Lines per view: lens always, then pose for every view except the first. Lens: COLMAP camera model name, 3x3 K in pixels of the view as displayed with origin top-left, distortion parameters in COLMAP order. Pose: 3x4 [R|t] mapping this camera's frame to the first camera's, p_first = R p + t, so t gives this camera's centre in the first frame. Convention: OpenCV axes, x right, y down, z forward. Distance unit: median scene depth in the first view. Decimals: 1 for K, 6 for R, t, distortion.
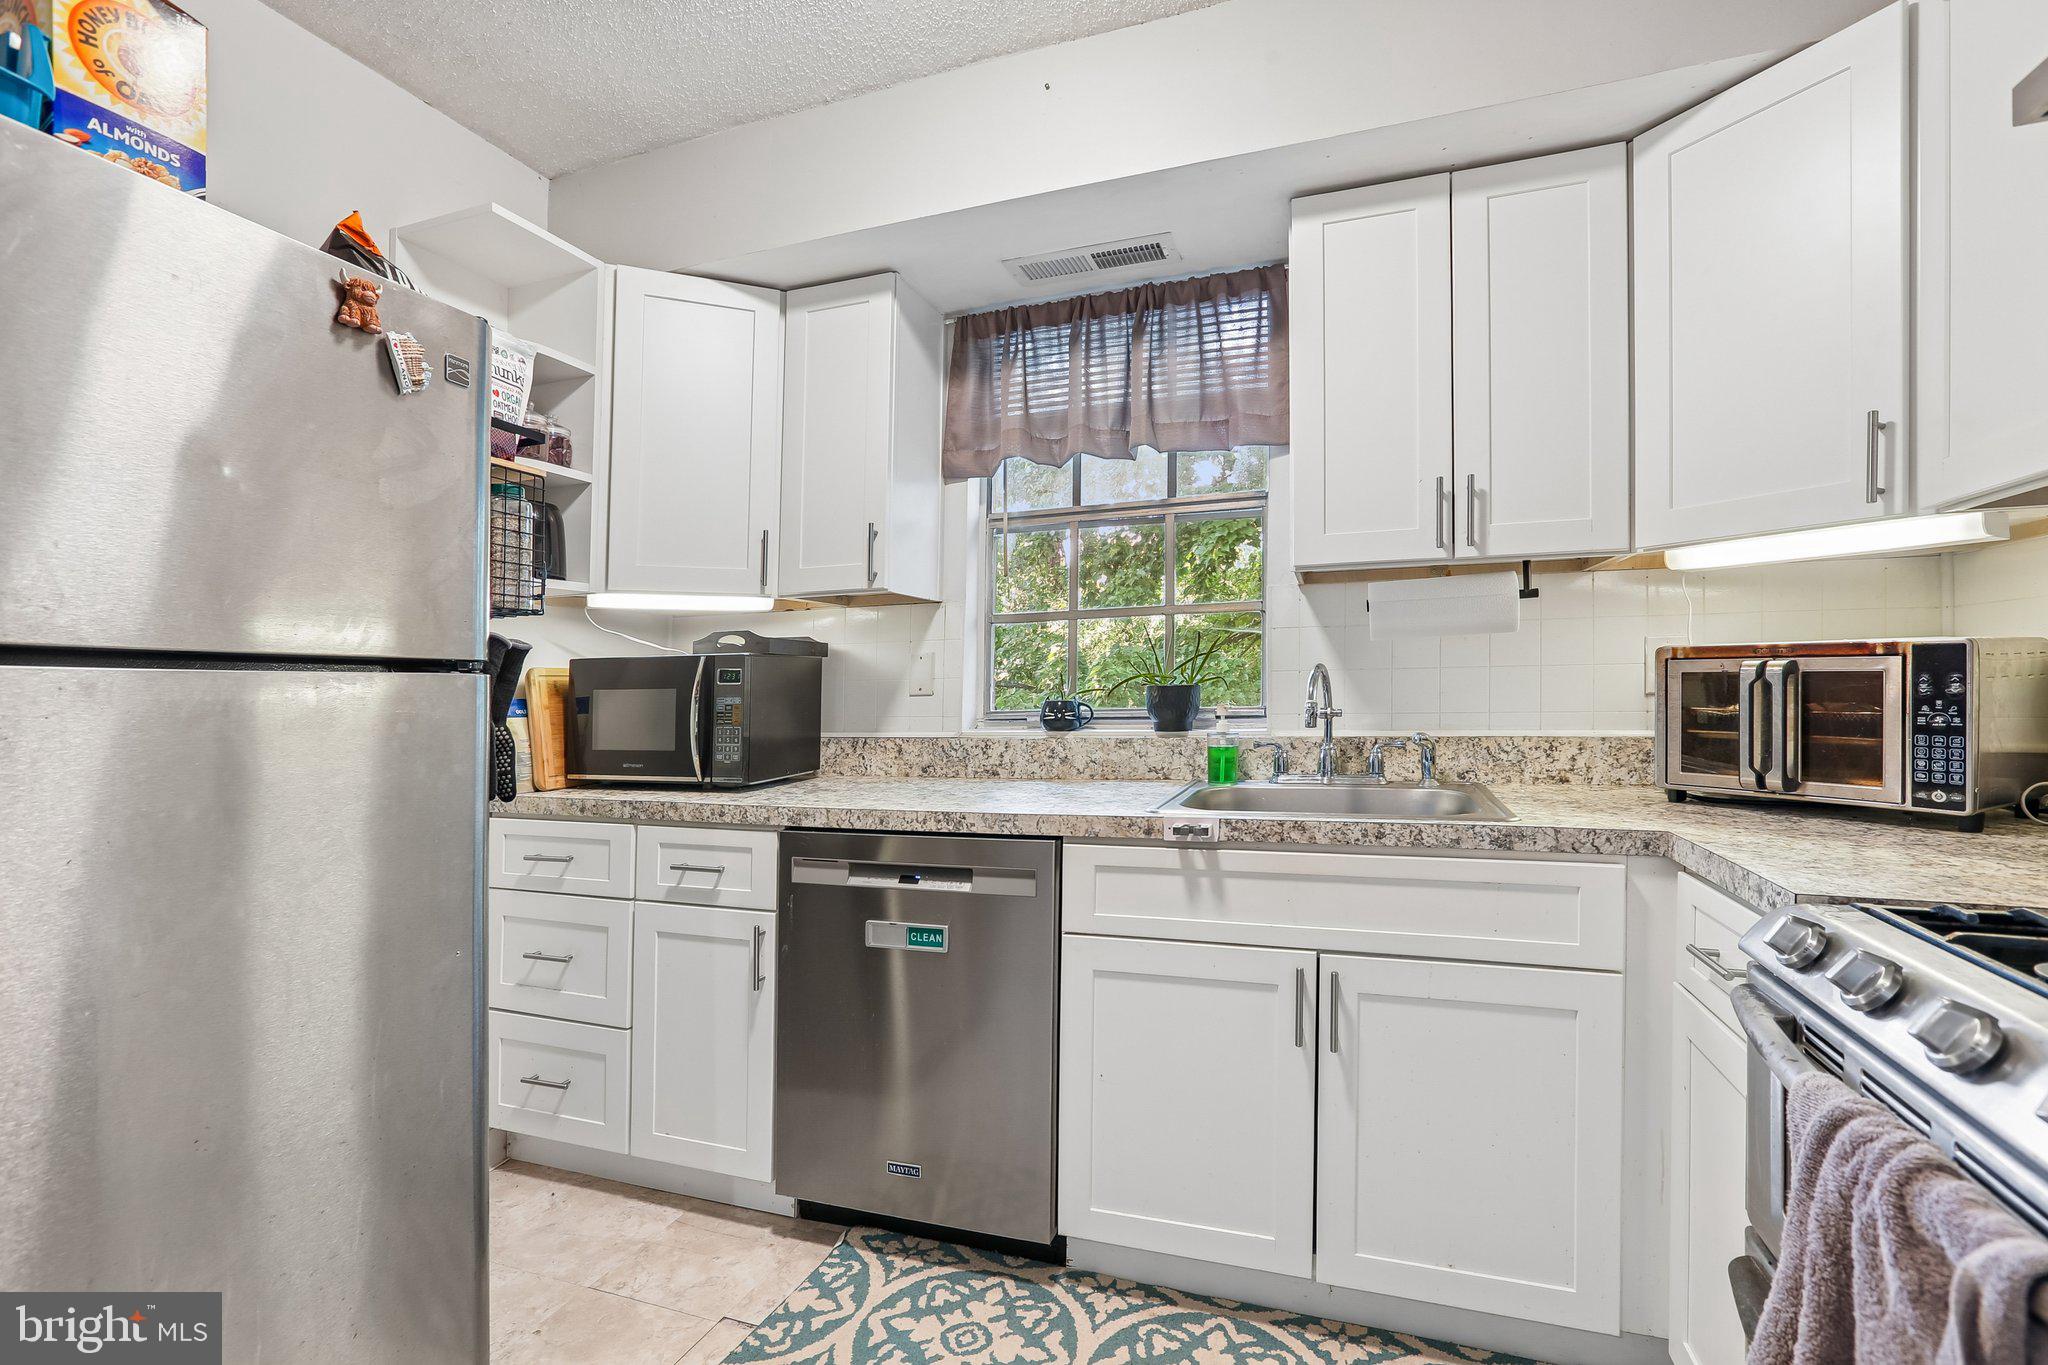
lens RADIAL K [[943.8, 0, 1058.9], [0, 943.8, 667.6], [0, 0, 1]] dist [-0.024996, 0.004282]
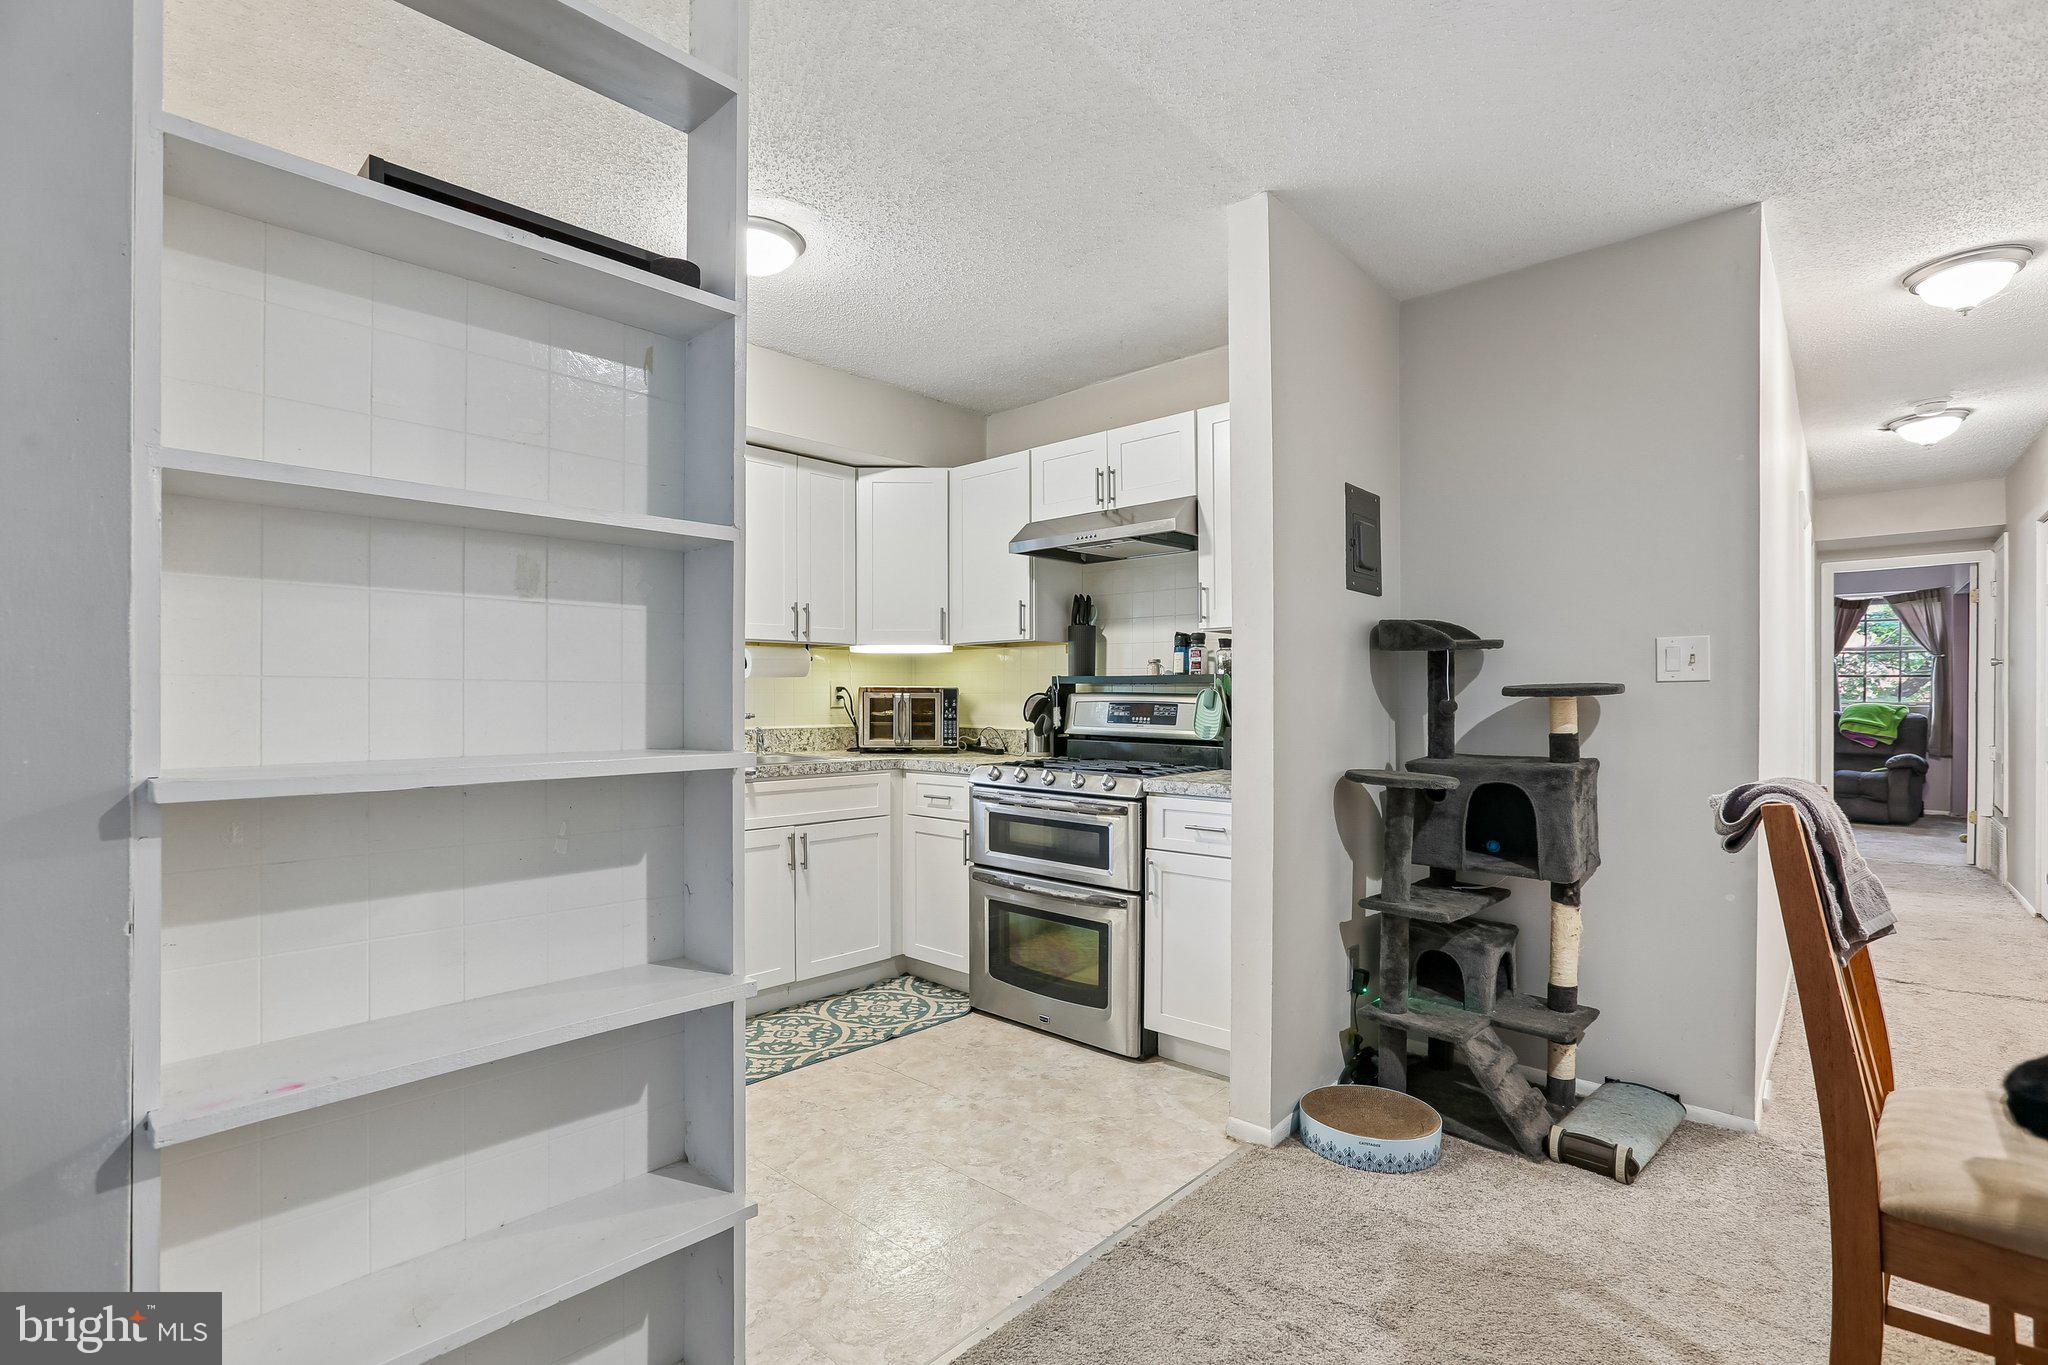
lens RADIAL K [[943.8, 0, 1009.7], [0, 943.8, 716.5], [0, 0, 1]] dist [-0.024996, 0.004282]
pose [[0.422160, -0.009672, 0.906470, -1.450046], [-0.014622, 0.999740, 0.017477, 0.005187], [-0.906403, -0.020633, 0.421909, -0.358321]]
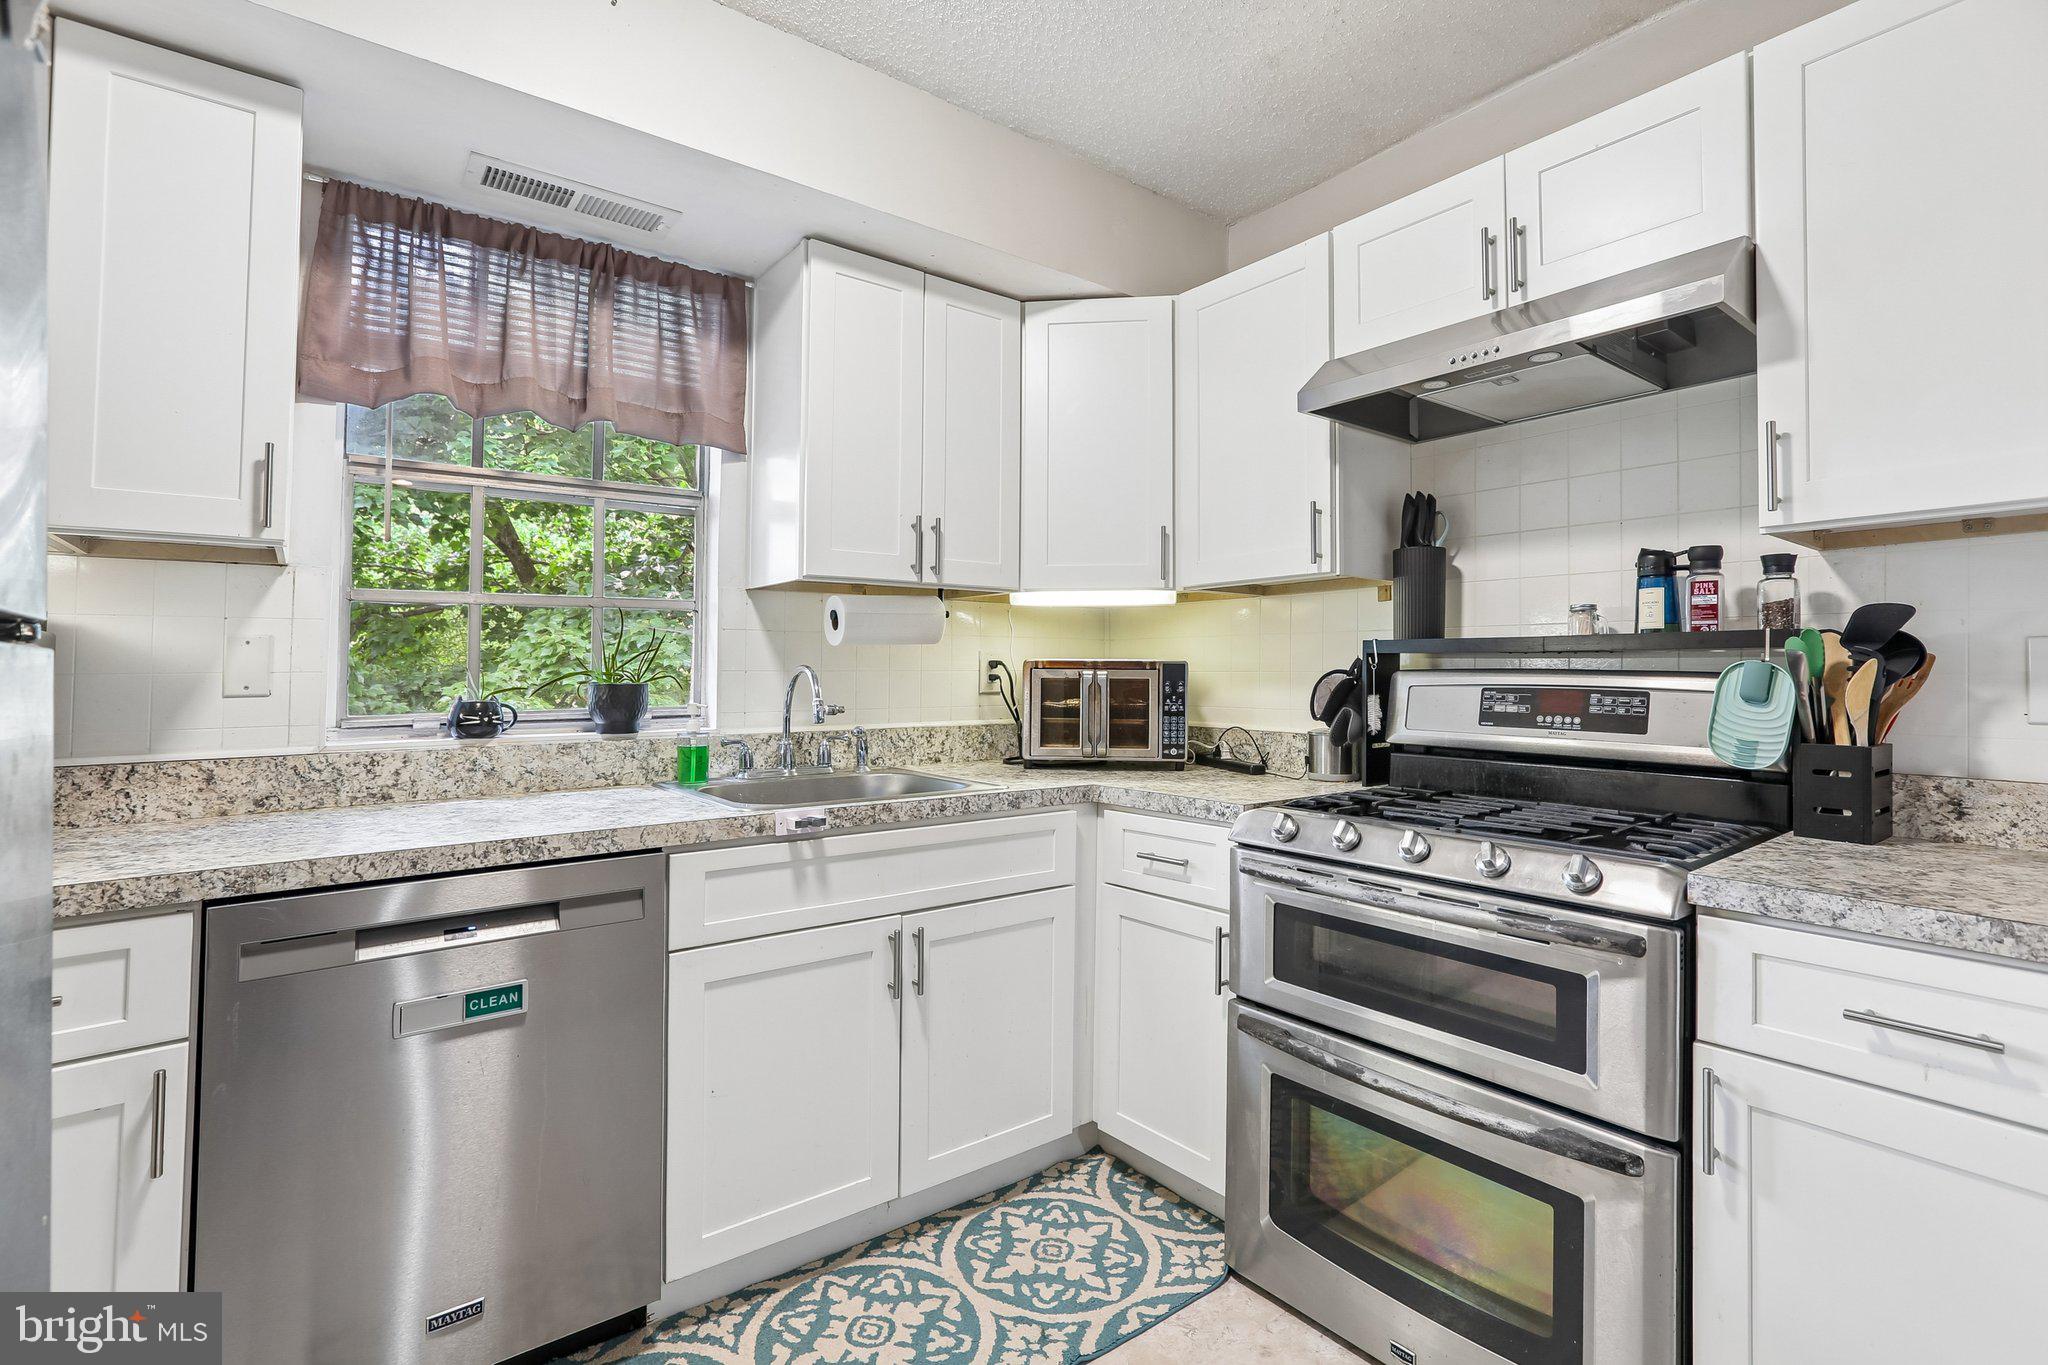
lens RADIAL K [[943.8, 0, 1034.6], [0, 943.8, 665.2], [0, 0, 1]] dist [-0.024996, 0.004282]
pose [[0.555778, 0.024719, 0.830963, -0.593557], [-0.019484, 0.999671, -0.016706, 0.010163], [-0.831102, -0.006906, 0.556076, 0.207948]]
